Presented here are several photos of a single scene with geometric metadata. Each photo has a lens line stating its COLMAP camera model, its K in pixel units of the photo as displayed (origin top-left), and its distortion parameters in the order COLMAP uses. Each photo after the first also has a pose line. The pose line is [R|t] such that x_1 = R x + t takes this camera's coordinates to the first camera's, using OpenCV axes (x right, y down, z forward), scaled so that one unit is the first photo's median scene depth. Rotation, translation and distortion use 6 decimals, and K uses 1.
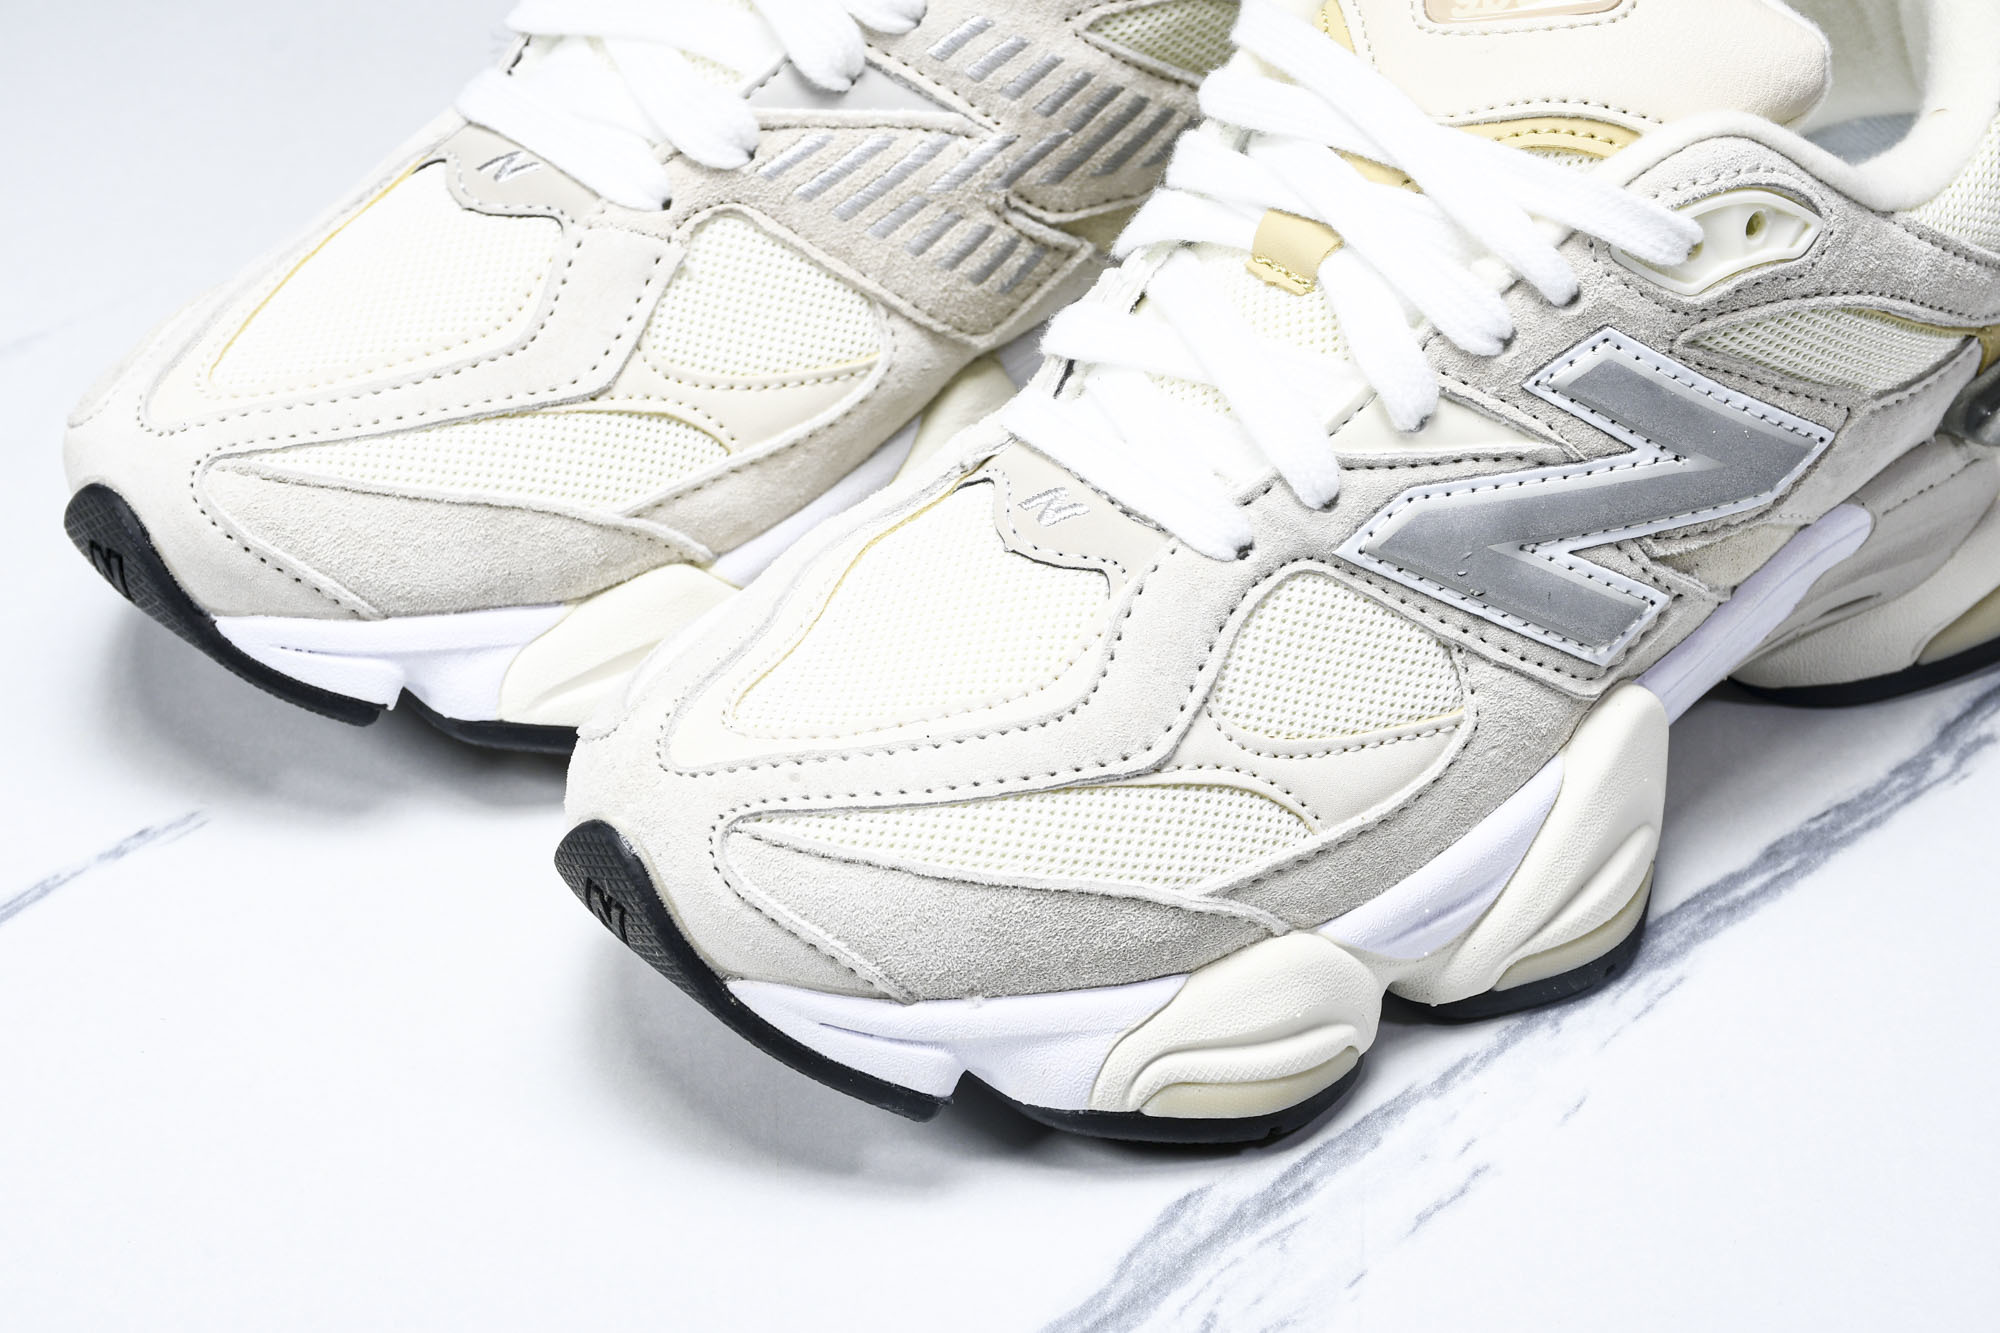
lens RADIAL K [[4456.7, 0, 991.0], [0, 4456.7, 664.1], [0, 0, 1]] dist [0.388784, 0.000000]
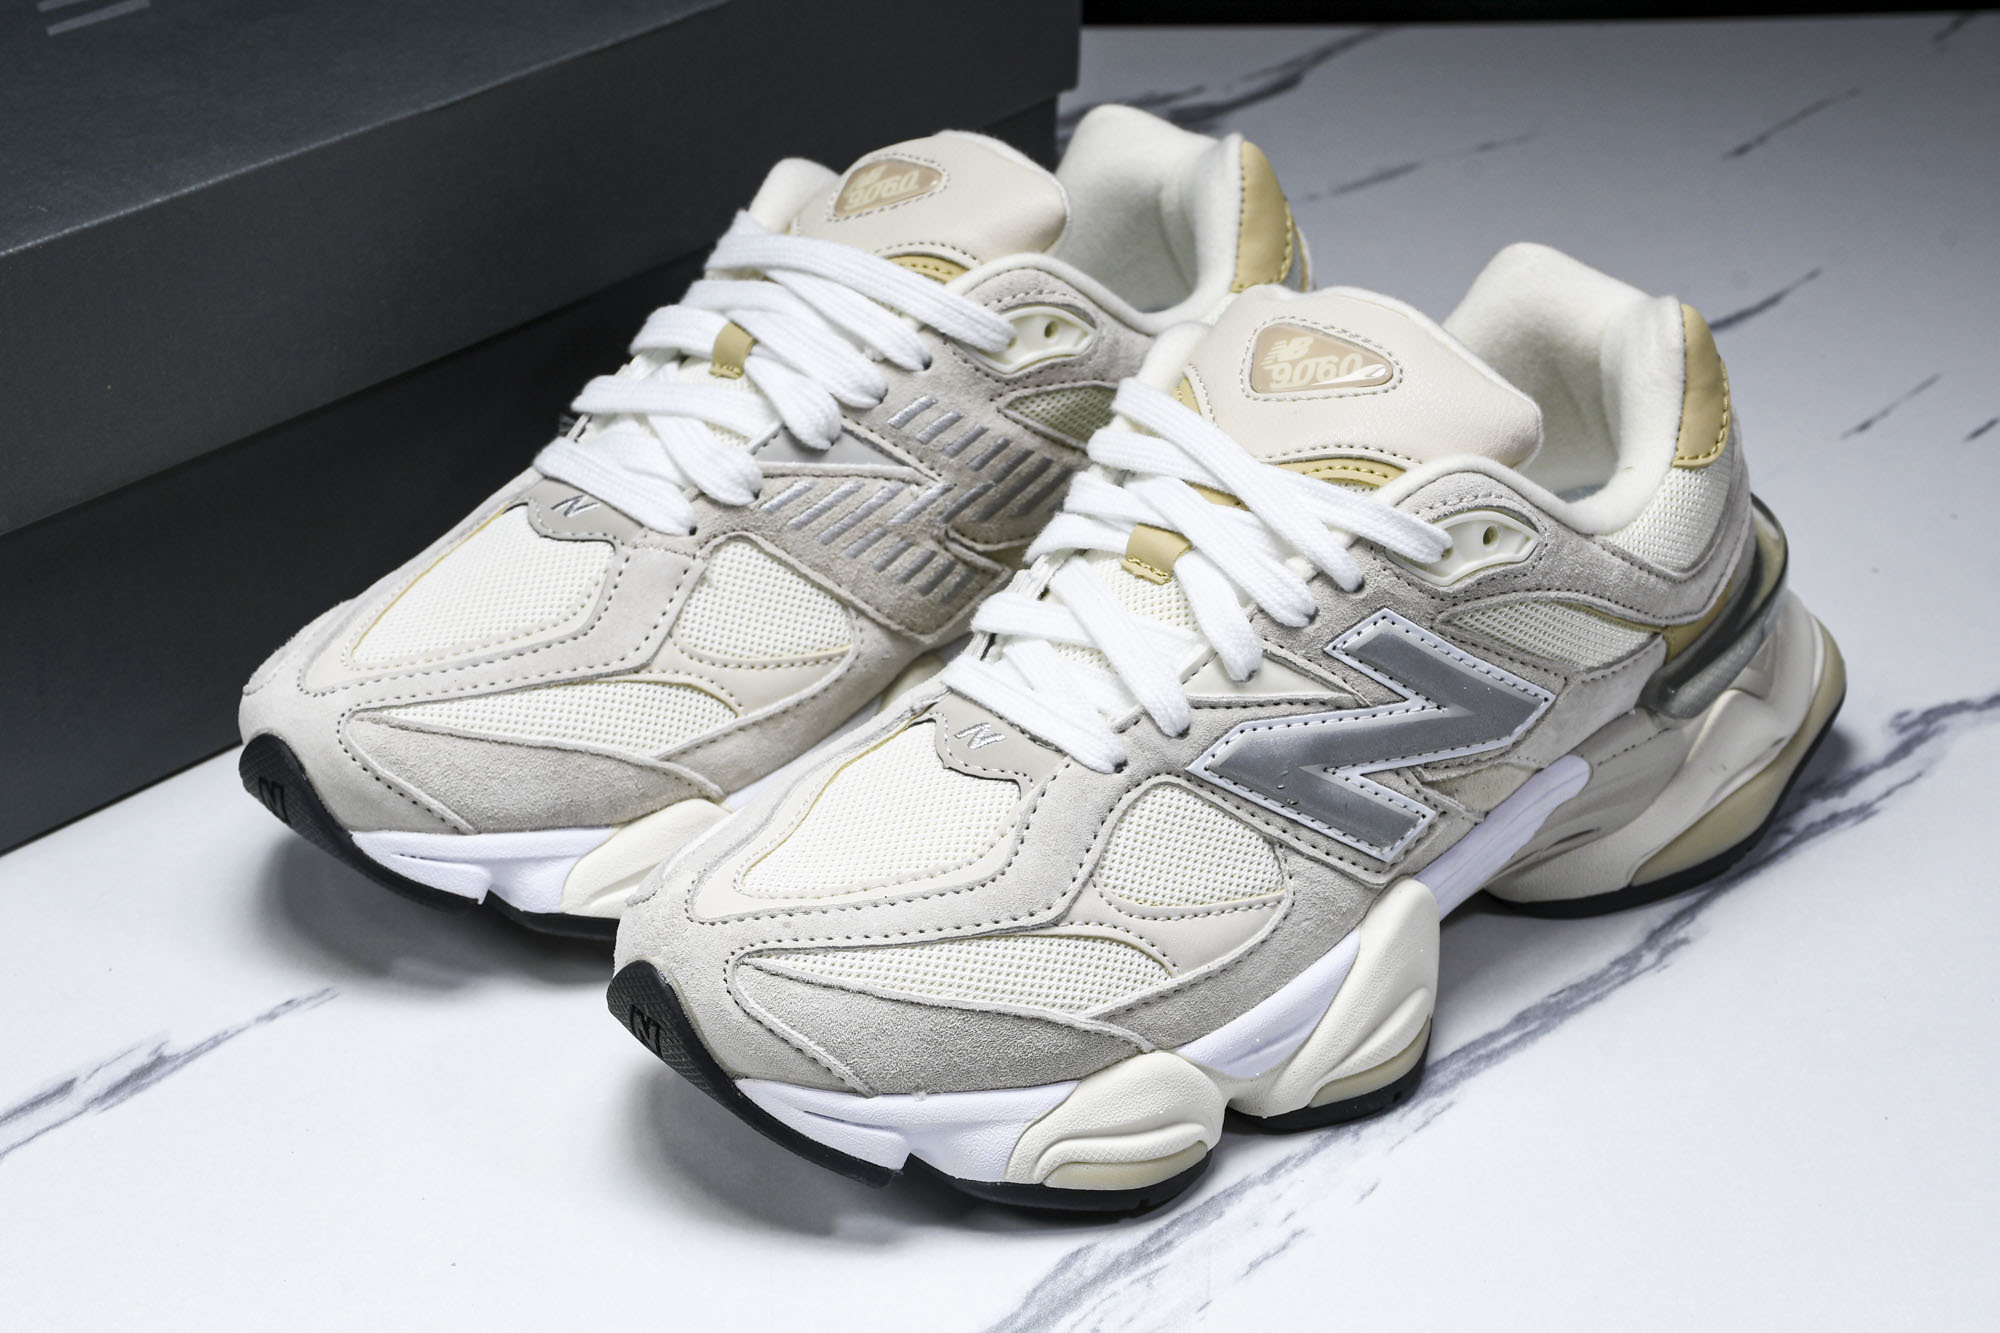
lens RADIAL K [[4098.5, 0, 979.8], [0, 4098.5, 649.5], [0, 0, 1]] dist [0.308236, 0.000000]
pose [[0.999944, 0.003990, 0.009809, 0.001750], [-0.002756, 0.992438, -0.122713, 0.089841], [-0.010225, 0.122679, 0.992394, -0.233037]]
